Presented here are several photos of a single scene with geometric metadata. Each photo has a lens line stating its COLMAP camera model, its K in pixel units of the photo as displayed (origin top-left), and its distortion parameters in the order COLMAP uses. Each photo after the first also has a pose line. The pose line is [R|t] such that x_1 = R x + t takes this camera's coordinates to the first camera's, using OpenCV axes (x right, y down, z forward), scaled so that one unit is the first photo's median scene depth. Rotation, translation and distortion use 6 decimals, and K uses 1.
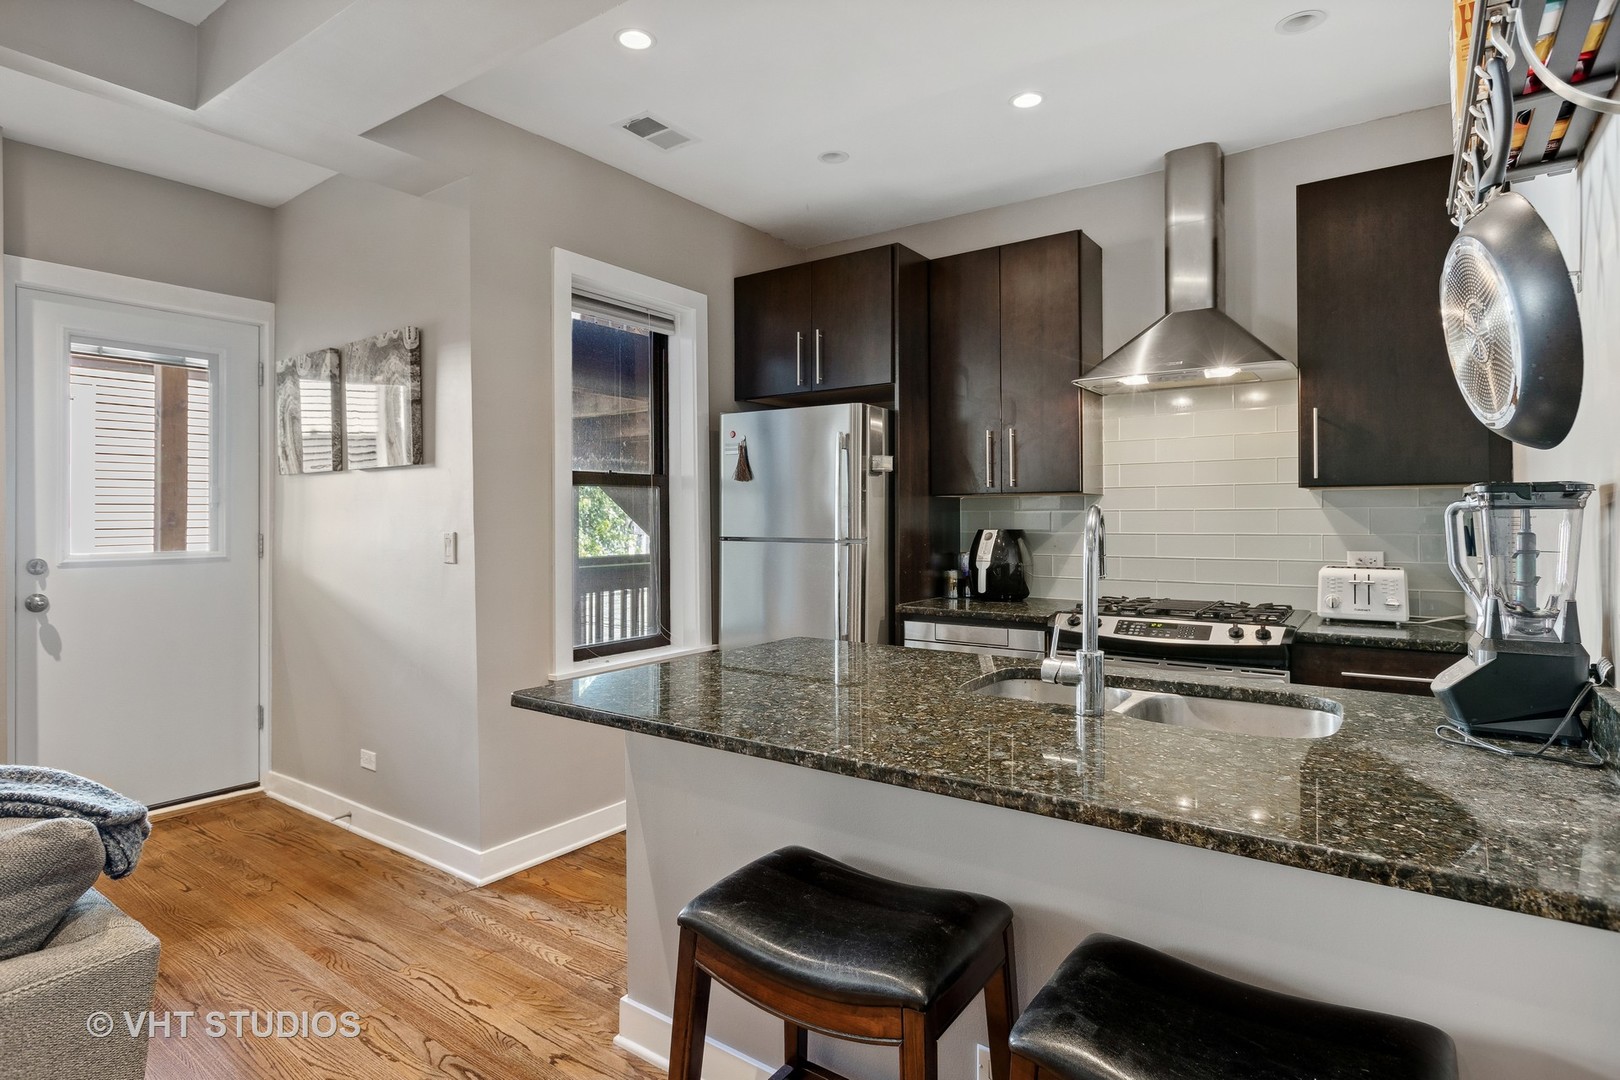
lens RADIAL K [[854.3, 0, 796.3], [0, 854.3, 512.3], [0, 0, 1]] dist [-0.000167, -0.001072]
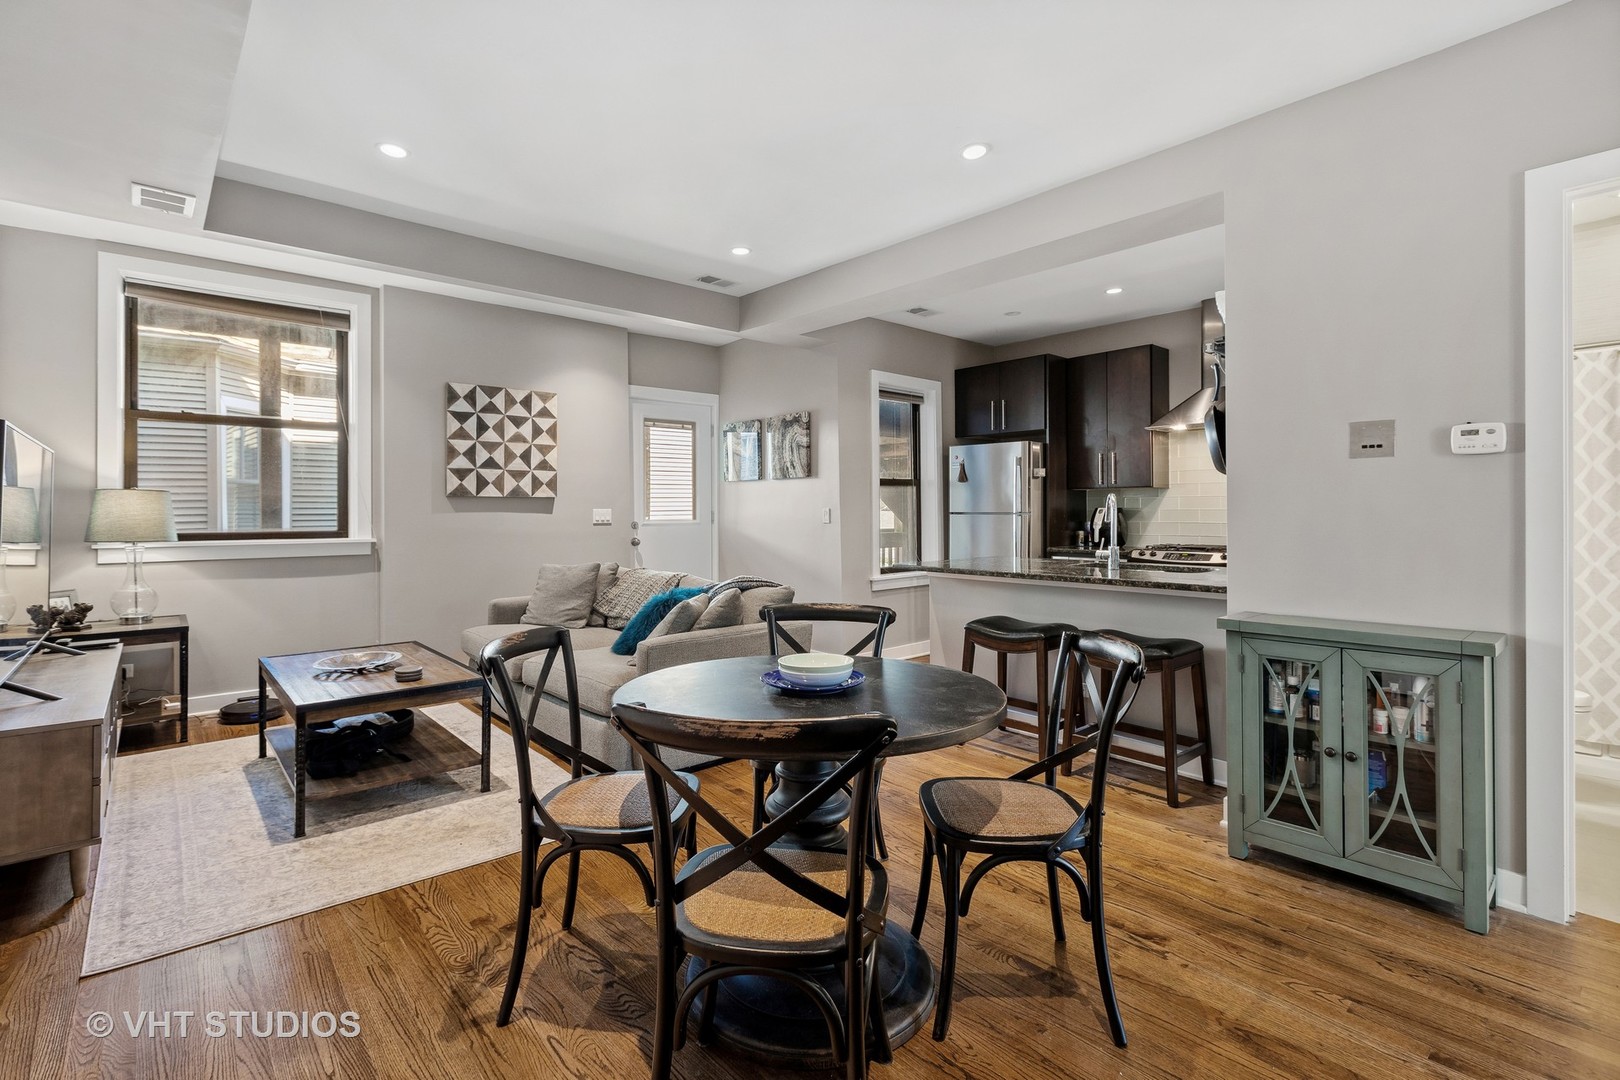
lens RADIAL K [[741.8, 0, 806.9], [0, 741.8, 512.1], [0, 0, 1]] dist [0.001691, 0.000098]
pose [[0.976071, -0.001350, -0.217450, -0.043568], [0.003820, 0.999933, 0.010941, 0.010190], [0.217420, -0.011510, 0.976010, -0.703136]]
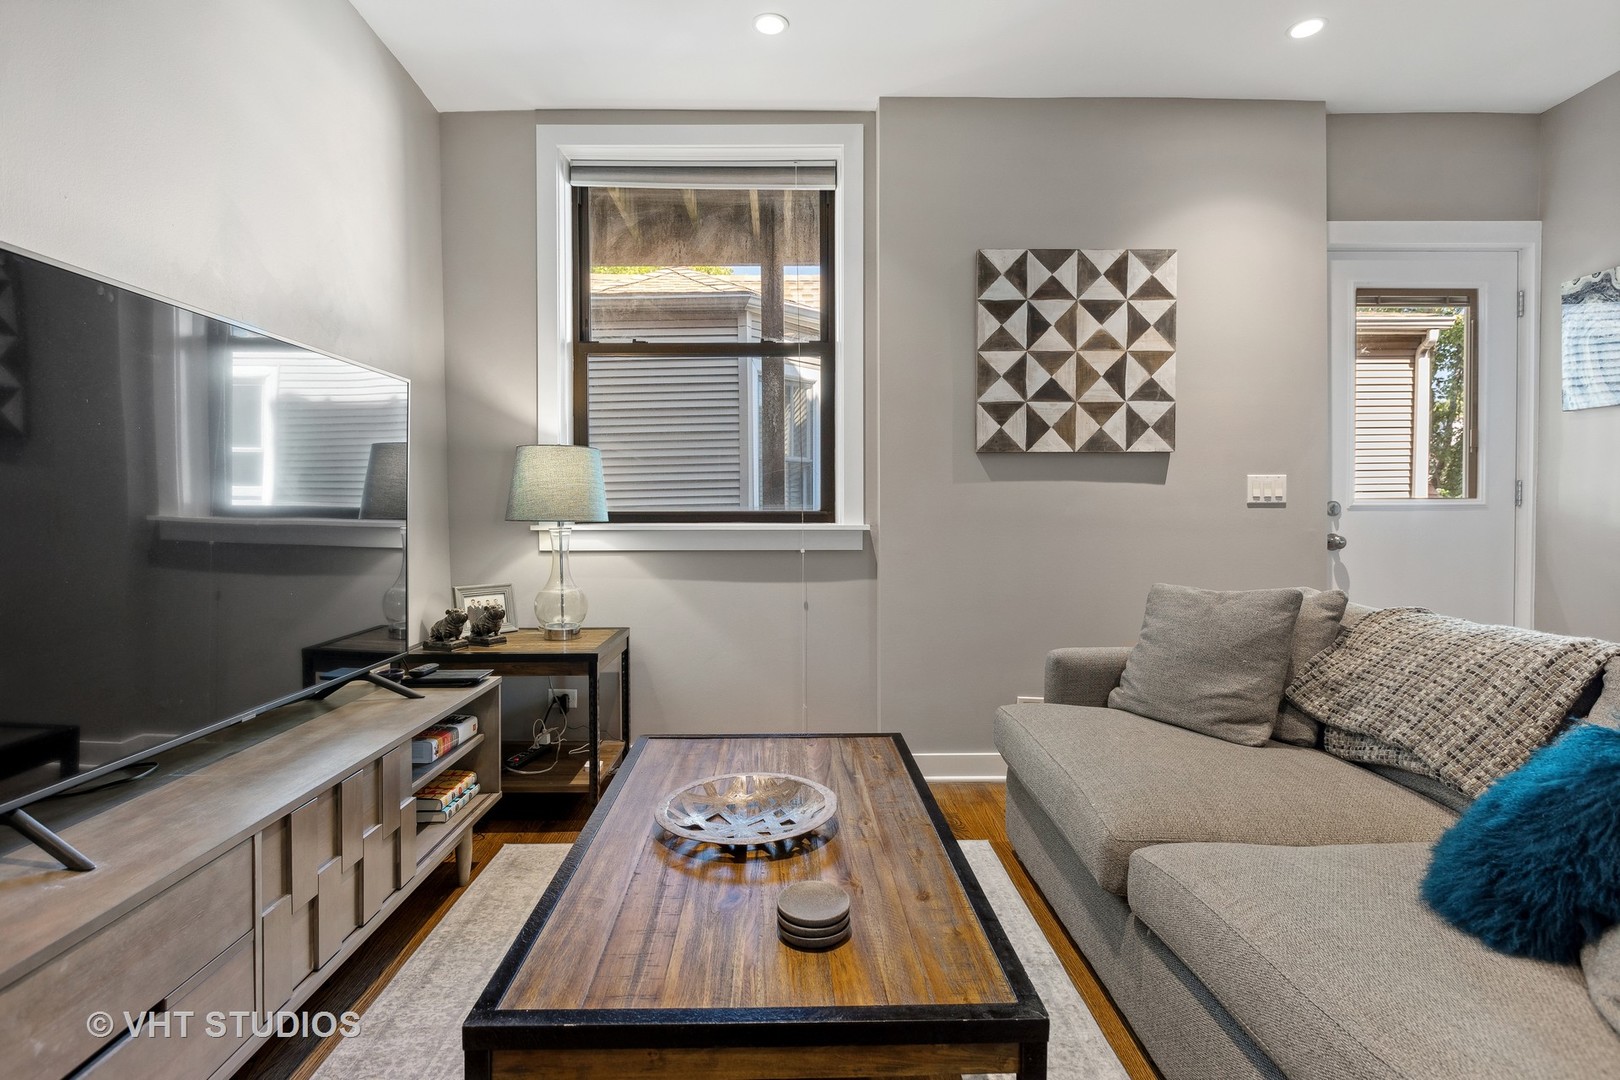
lens RADIAL K [[808.9, 0, 797.5], [0, 808.9, 516.1], [0, 0, 1]] dist [0.000670, 0.000244]
pose [[0.599553, 0.010085, -0.800271, -0.443436], [0.010266, 0.999741, 0.020290, 0.042533], [0.800269, -0.020381, 0.599295, -0.143248]]
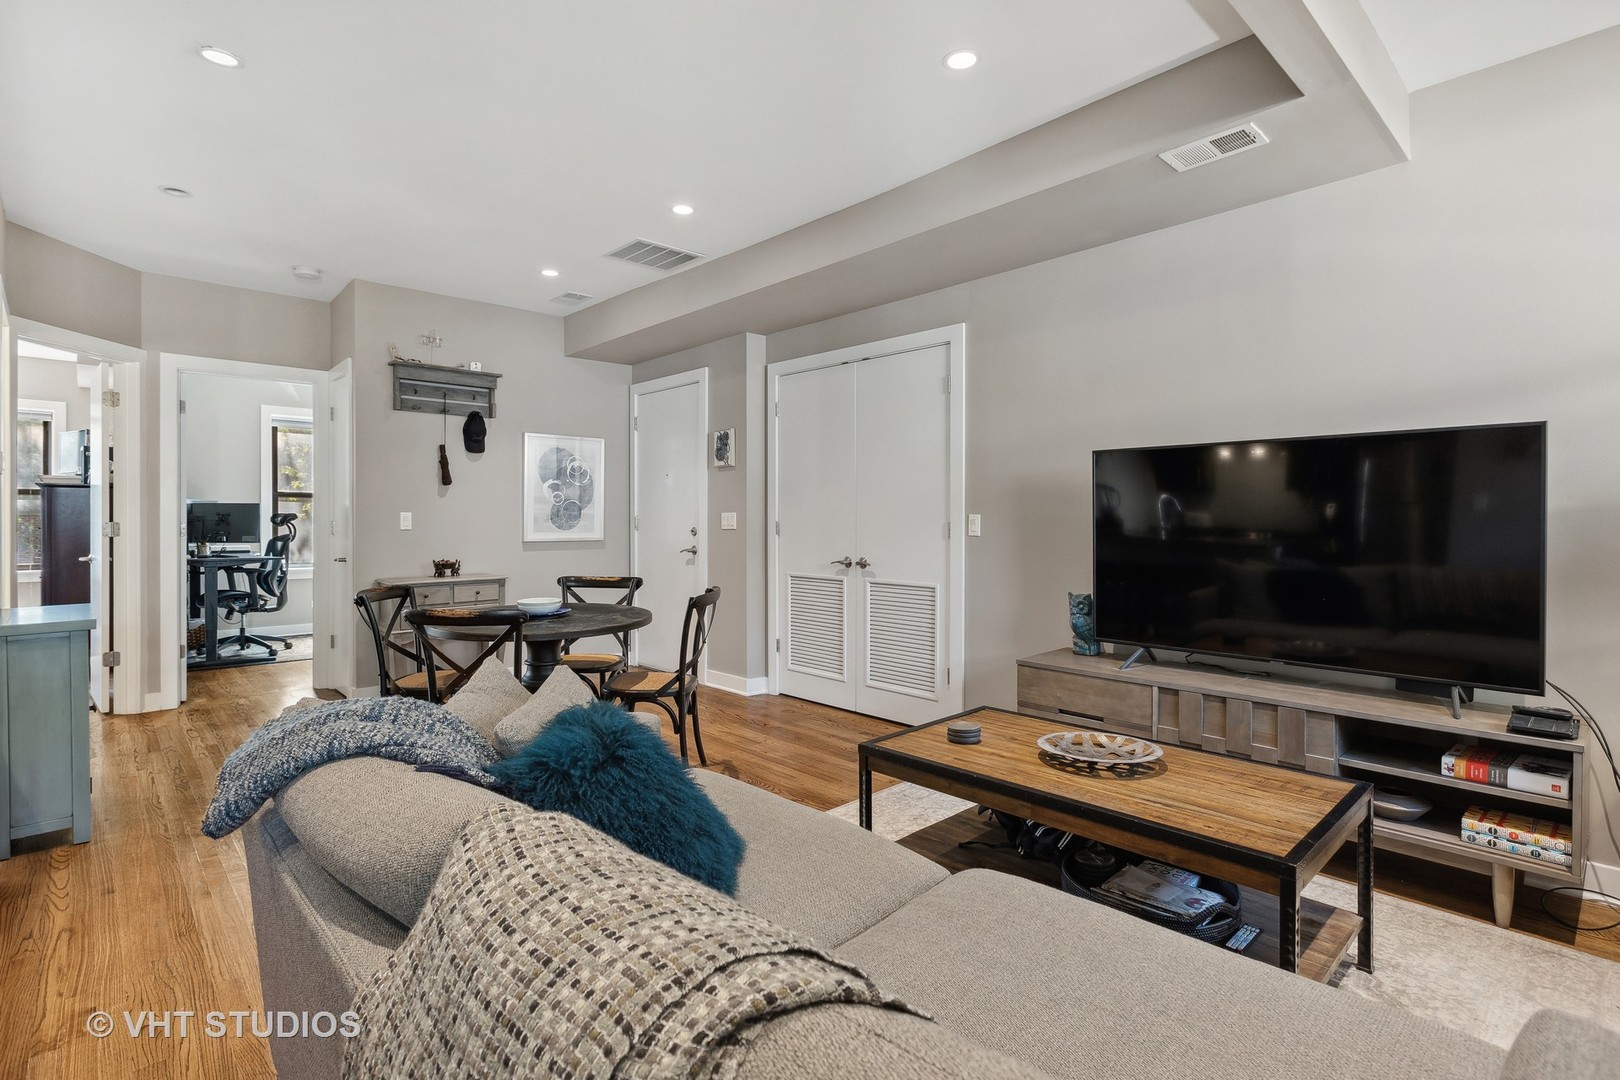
lens RADIAL K [[772.9, 0, 795.5], [0, 772.9, 523.2], [0, 0, 1]] dist [-0.001312, -0.000143]
pose [[-0.978809, -0.000300, 0.204775, -0.694202], [-0.001660, 0.999978, -0.006467, 0.029963], [-0.204768, -0.006669, -0.978788, 0.756736]]
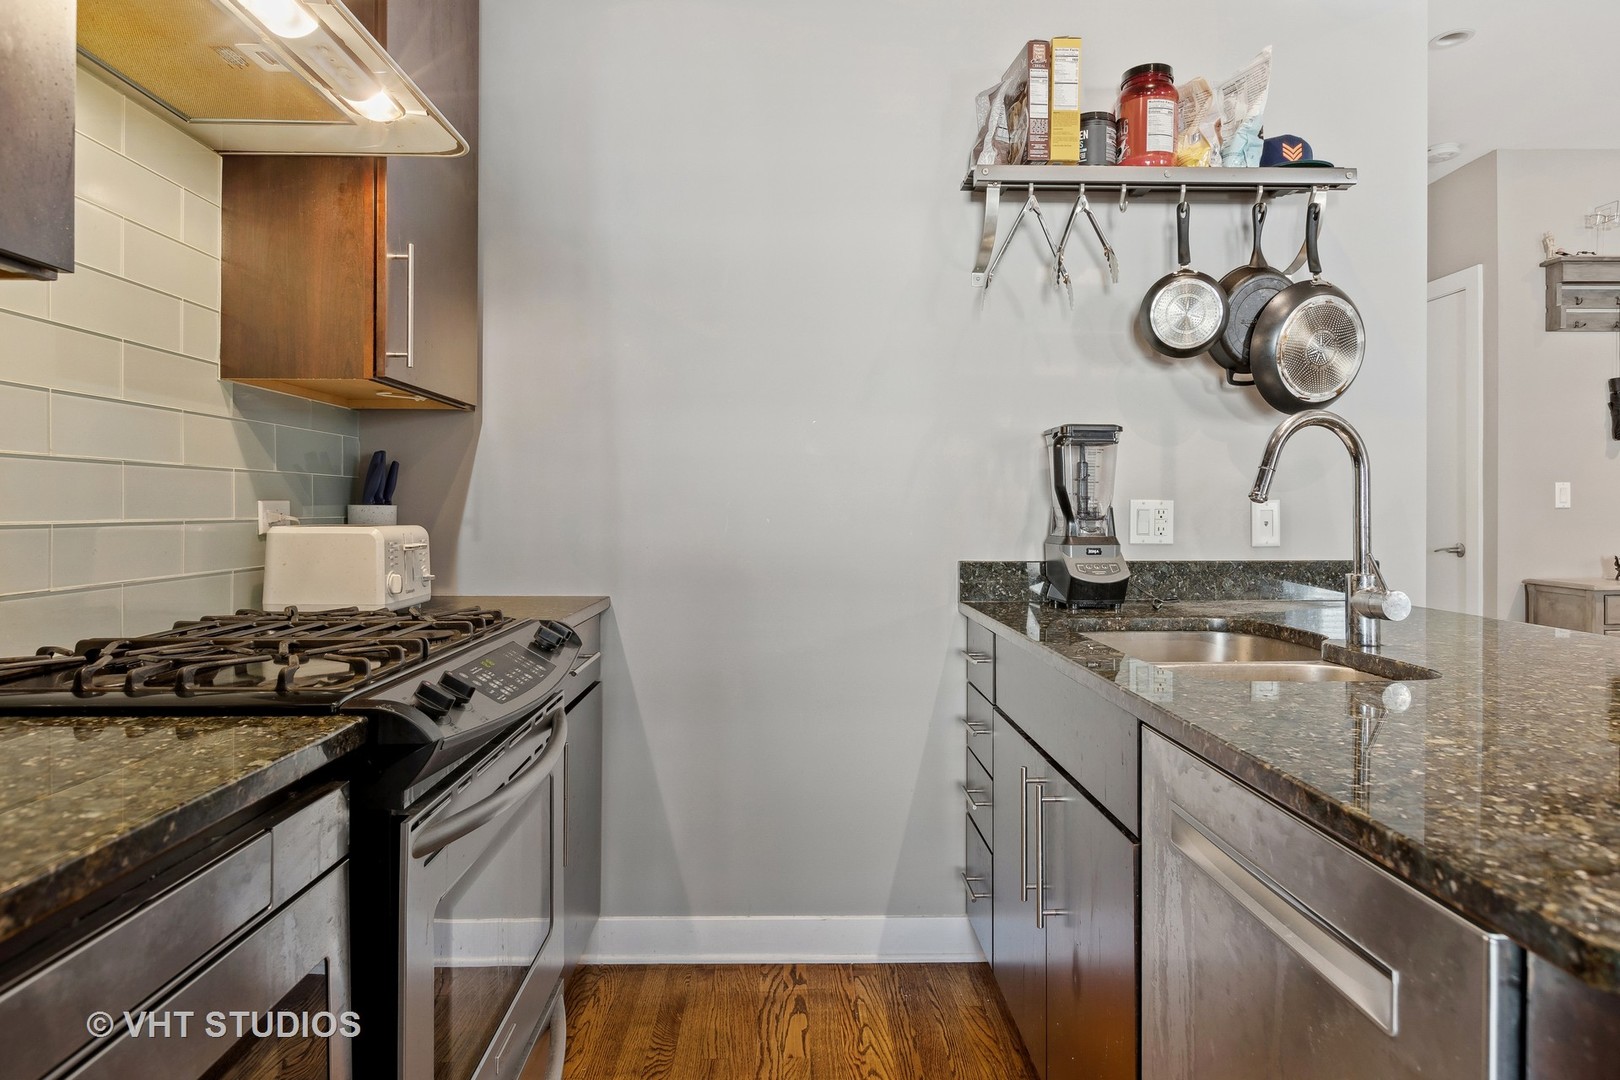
lens RADIAL K [[937.3, 0, 808.4], [0, 937.3, 506.9], [0, 0, 1]] dist [0.001714, 0.000511]
pose [[-0.602969, 0.003254, 0.797758, -0.047037], [-0.005654, 0.999949, -0.008353, 0.047940], [-0.797744, -0.009547, -0.602920, 0.962610]]
